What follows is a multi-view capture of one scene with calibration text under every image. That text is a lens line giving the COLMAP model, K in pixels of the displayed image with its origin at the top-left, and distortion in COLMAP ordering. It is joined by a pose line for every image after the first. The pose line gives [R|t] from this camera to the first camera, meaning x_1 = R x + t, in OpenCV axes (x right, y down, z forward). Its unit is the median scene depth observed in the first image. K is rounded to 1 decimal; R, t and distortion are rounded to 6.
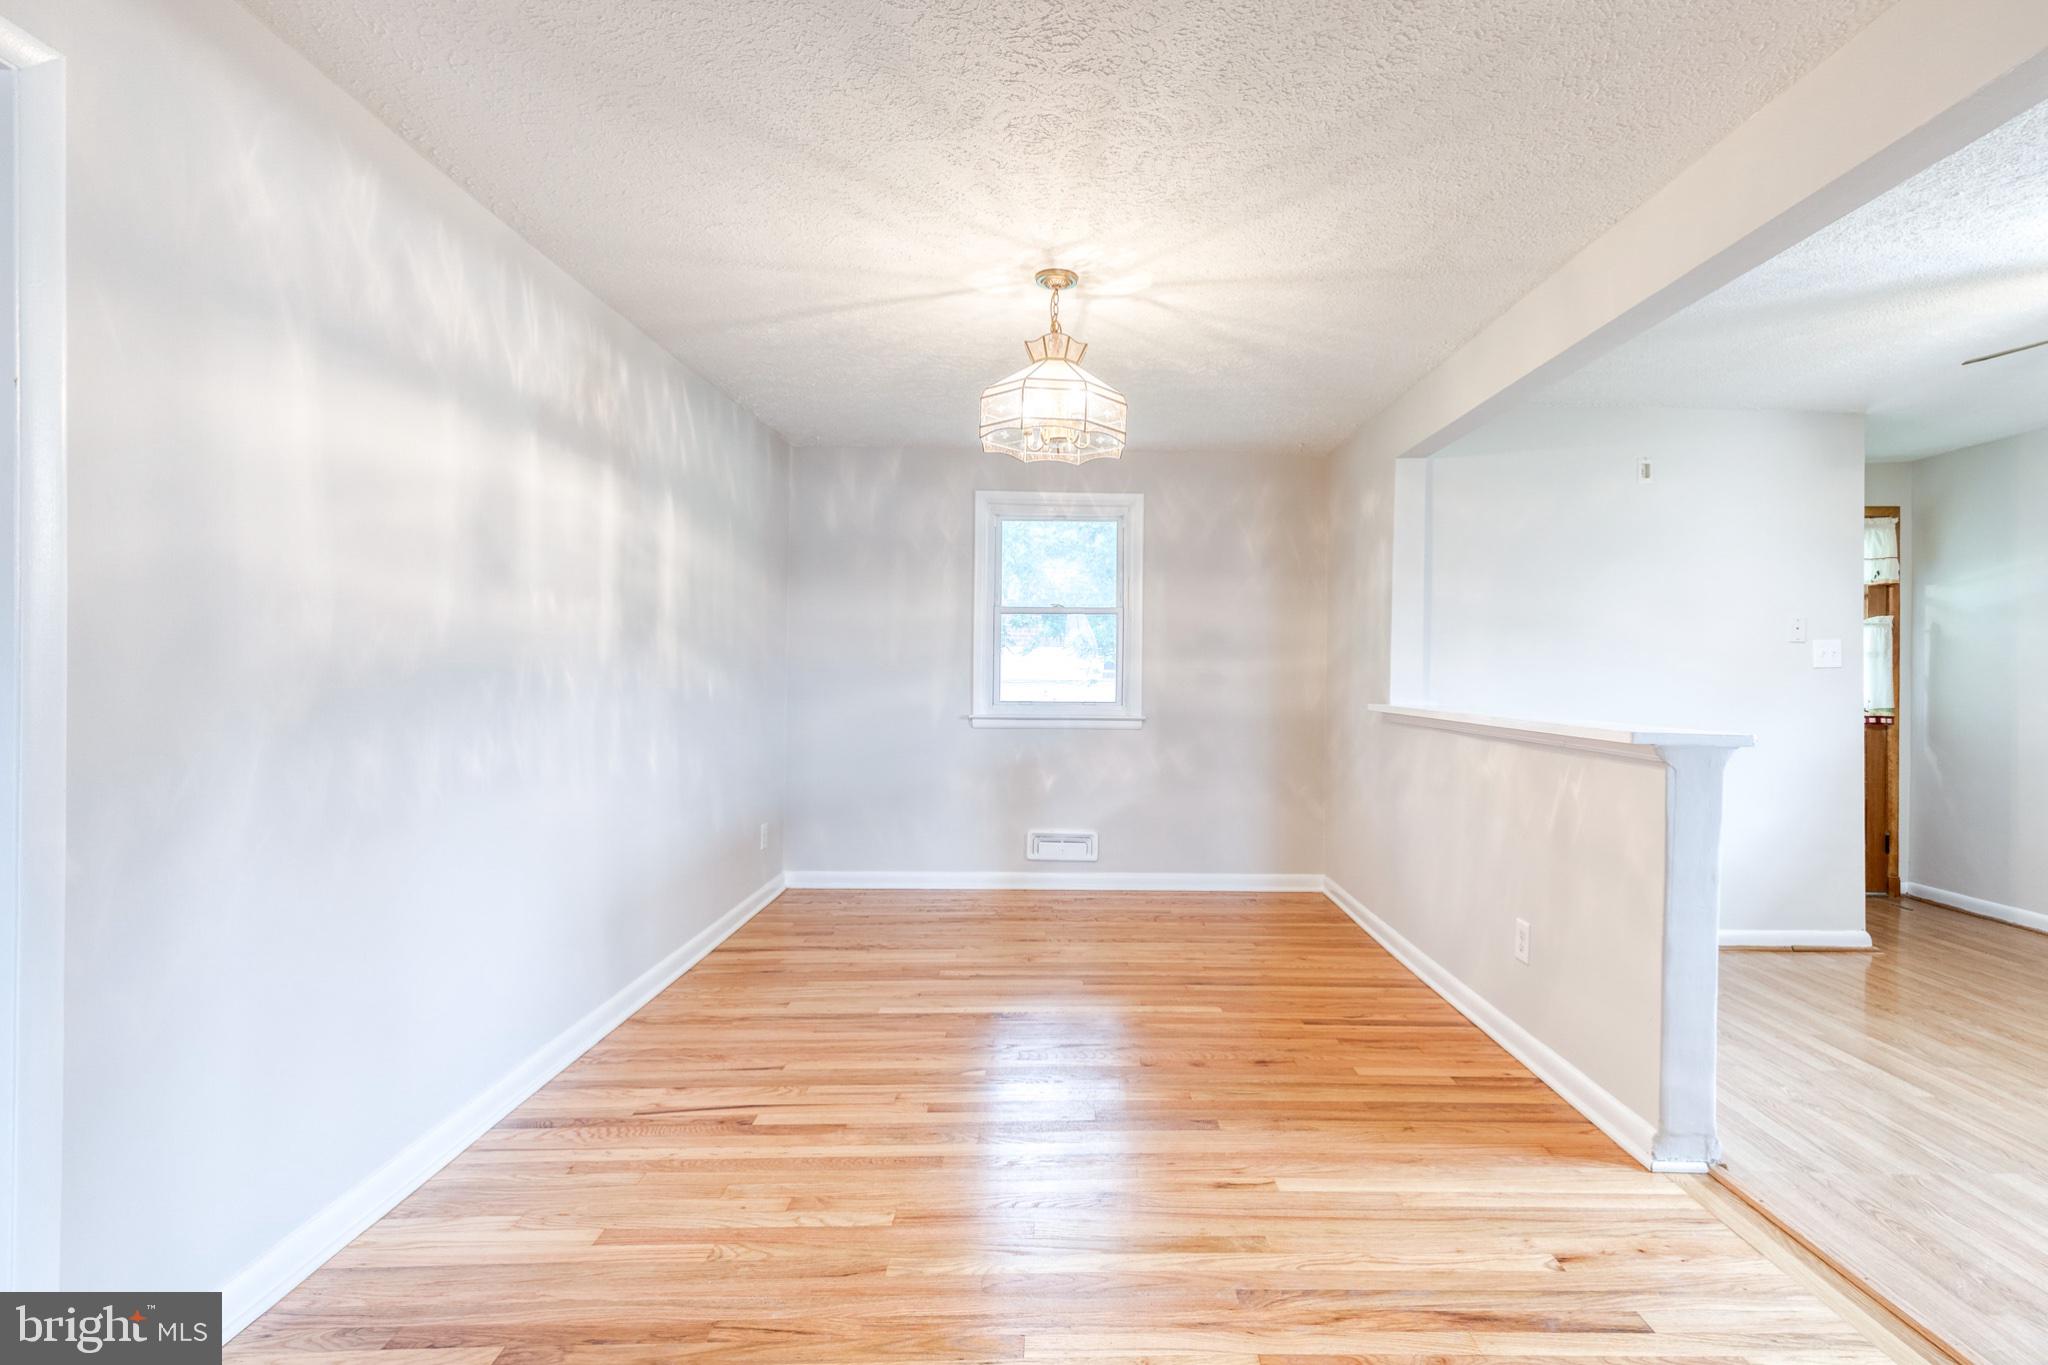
lens RADIAL K [[961.6, 0, 1076.3], [0, 961.6, 664.7], [0, 0, 1]] dist [0.005850, -0.000722]
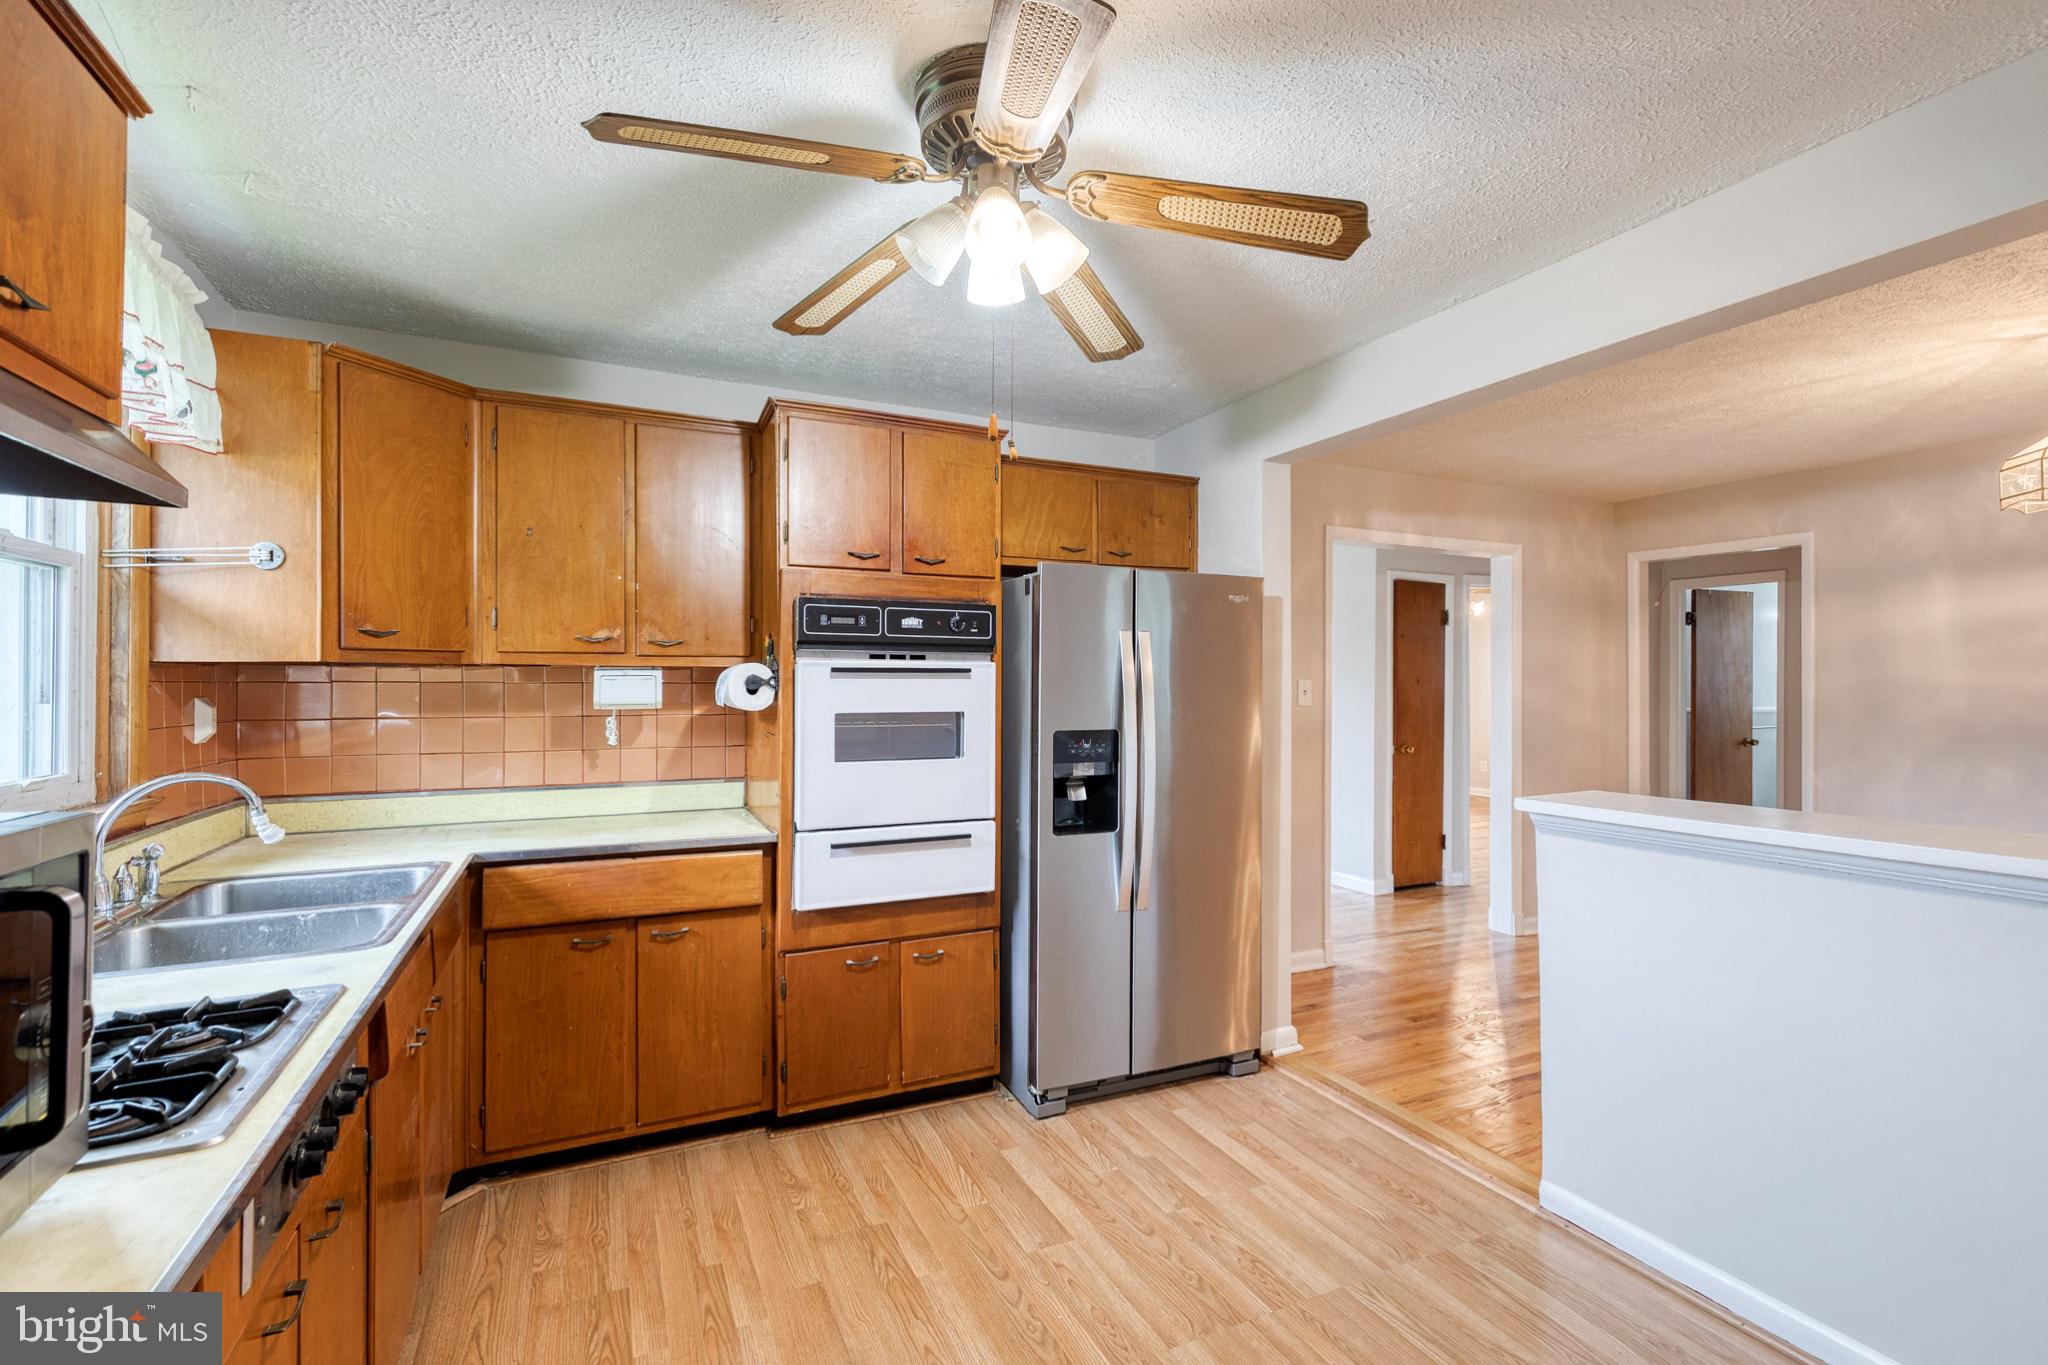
lens RADIAL K [[929.8, 0, 1046.3], [0, 929.8, 681.6], [0, 0, 1]] dist [0.010512, -0.001595]
pose [[-0.908870, -0.014503, -0.416827, 1.167893], [-0.008098, 0.999820, -0.017132, -0.021444], [0.417001, -0.012195, -0.908824, 1.255786]]
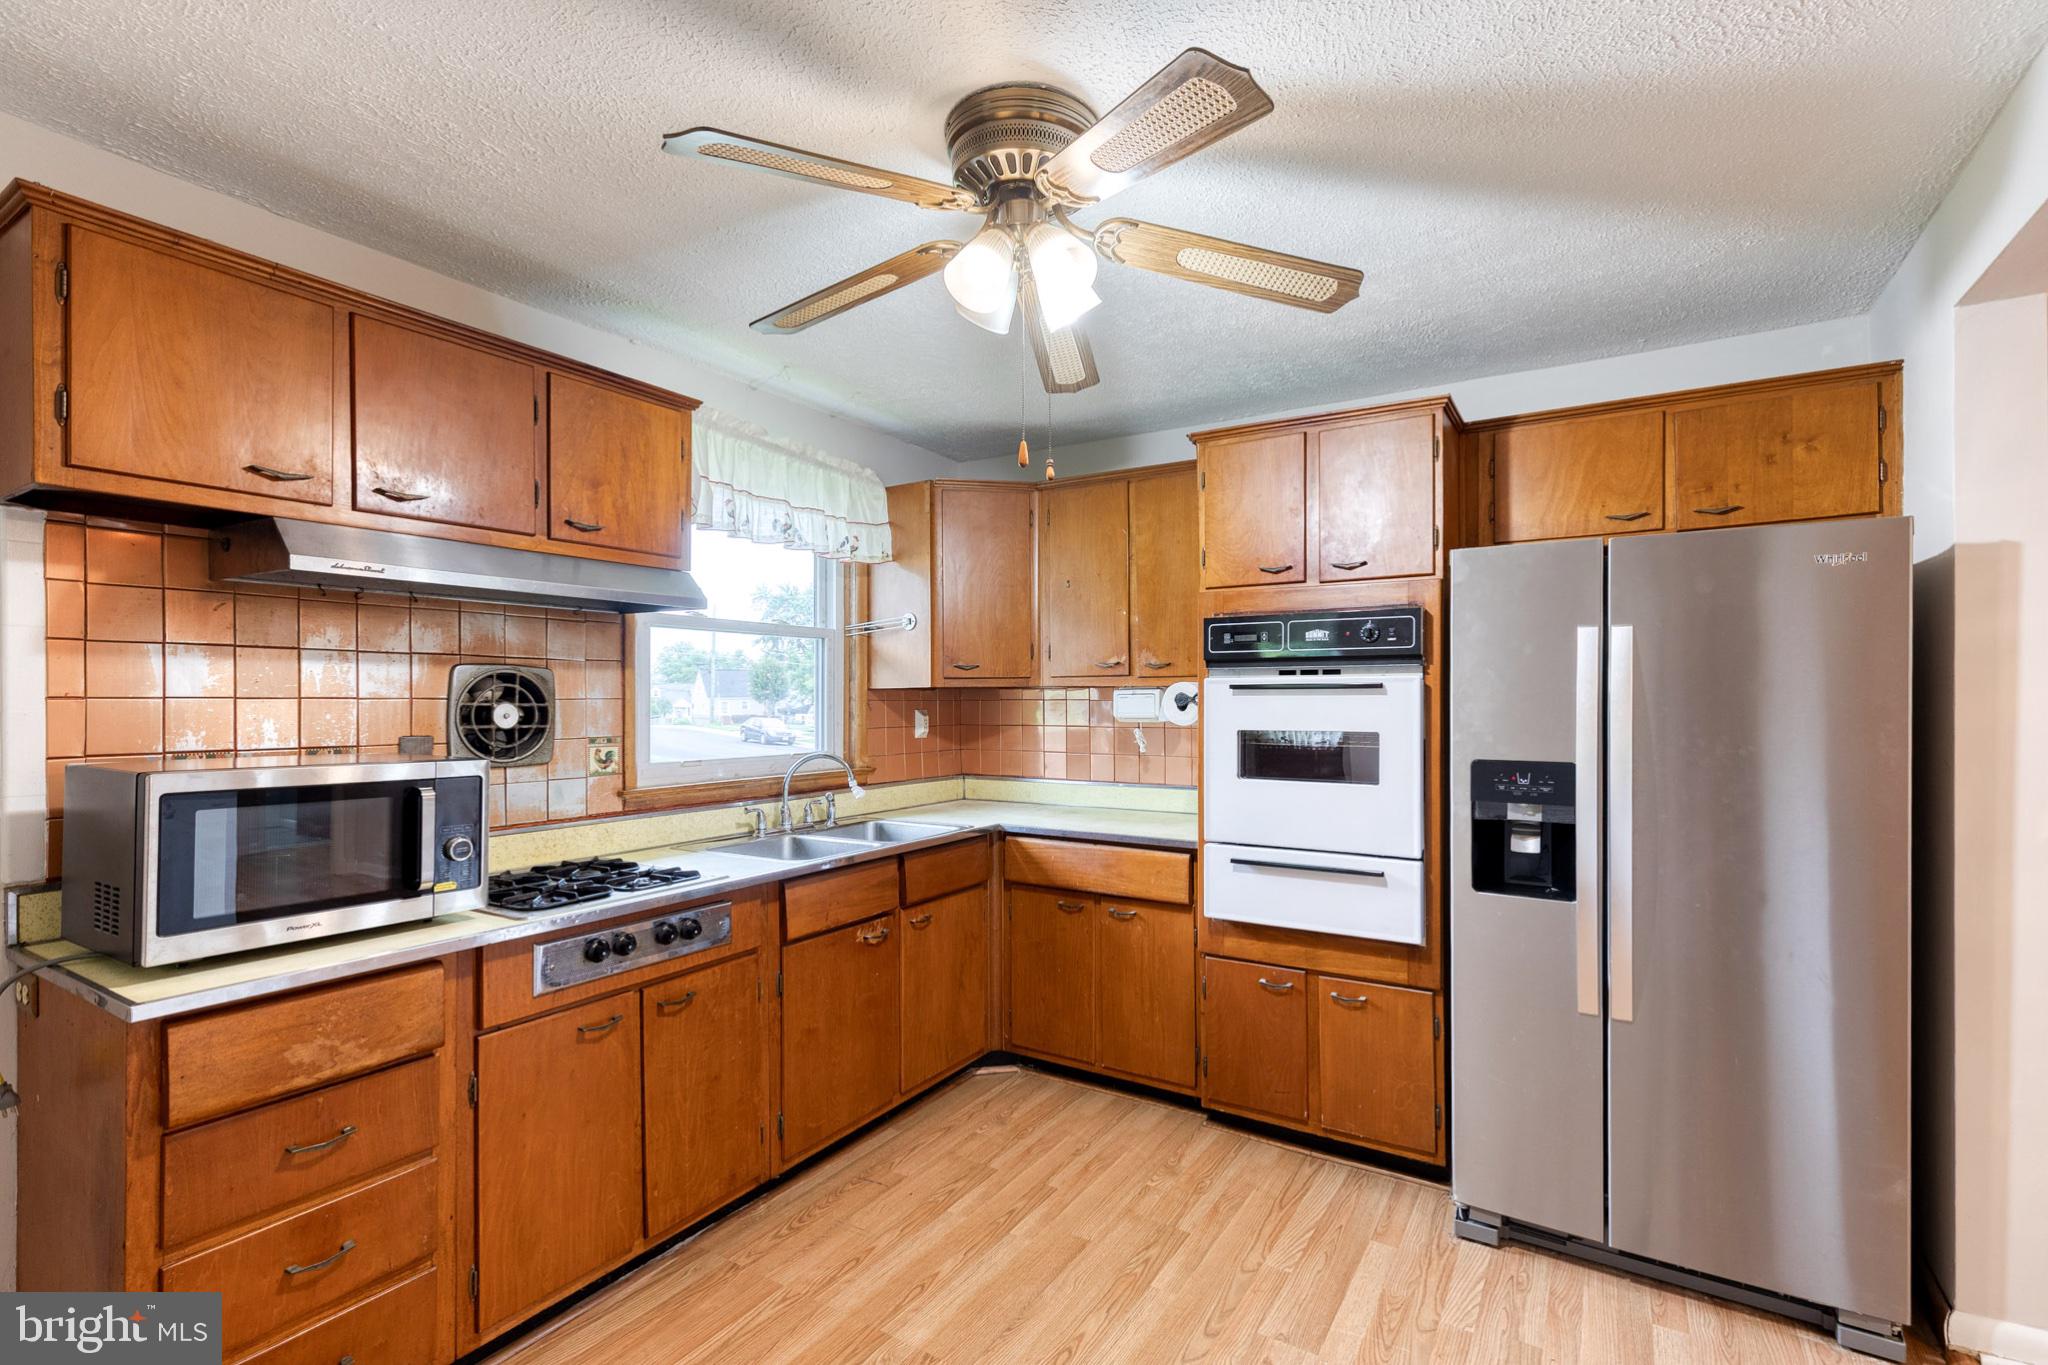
lens RADIAL K [[918.2, 0, 1050.6], [0, 918.2, 698.1], [0, 0, 1]] dist [0.005098, -0.000295]
pose [[-0.845556, -0.010187, 0.533790, 0.677459], [-0.013738, 0.999902, -0.002680, -0.030392], [-0.533711, -0.009599, -0.845613, 1.214049]]
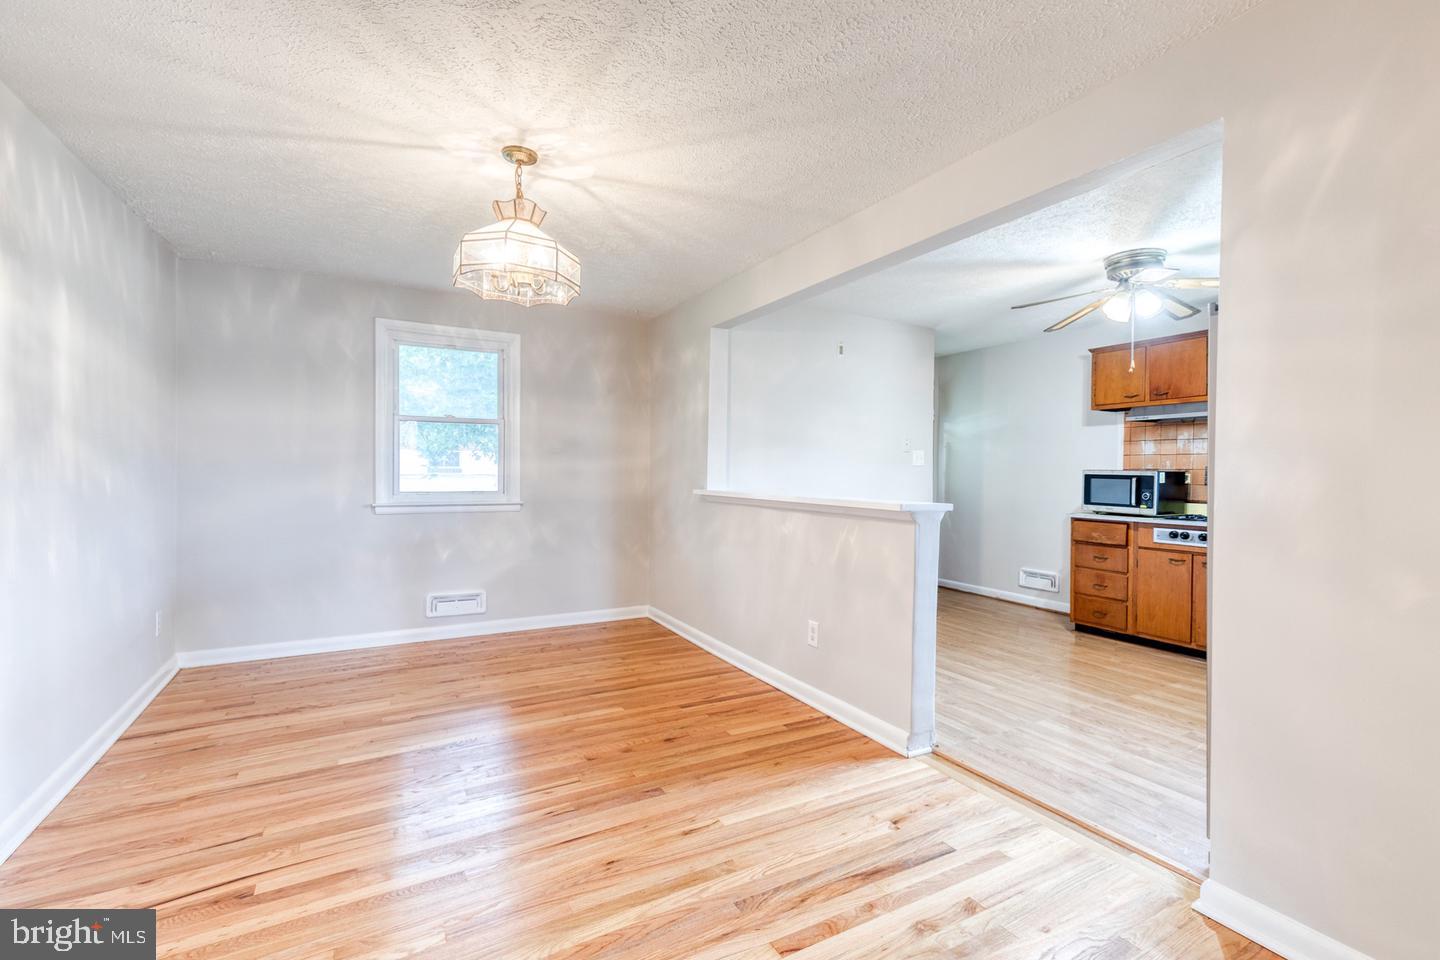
lens RADIAL K [[653.8, 0, 735.7], [0, 653.8, 479.4], [0, 0, 1]] dist [0.010512, -0.001595]
pose [[0.878830, -0.008353, 0.477062, -0.167828], [-0.003501, 0.999707, 0.023954, 0.000346], [-0.477122, -0.022722, 0.878543, 0.094193]]
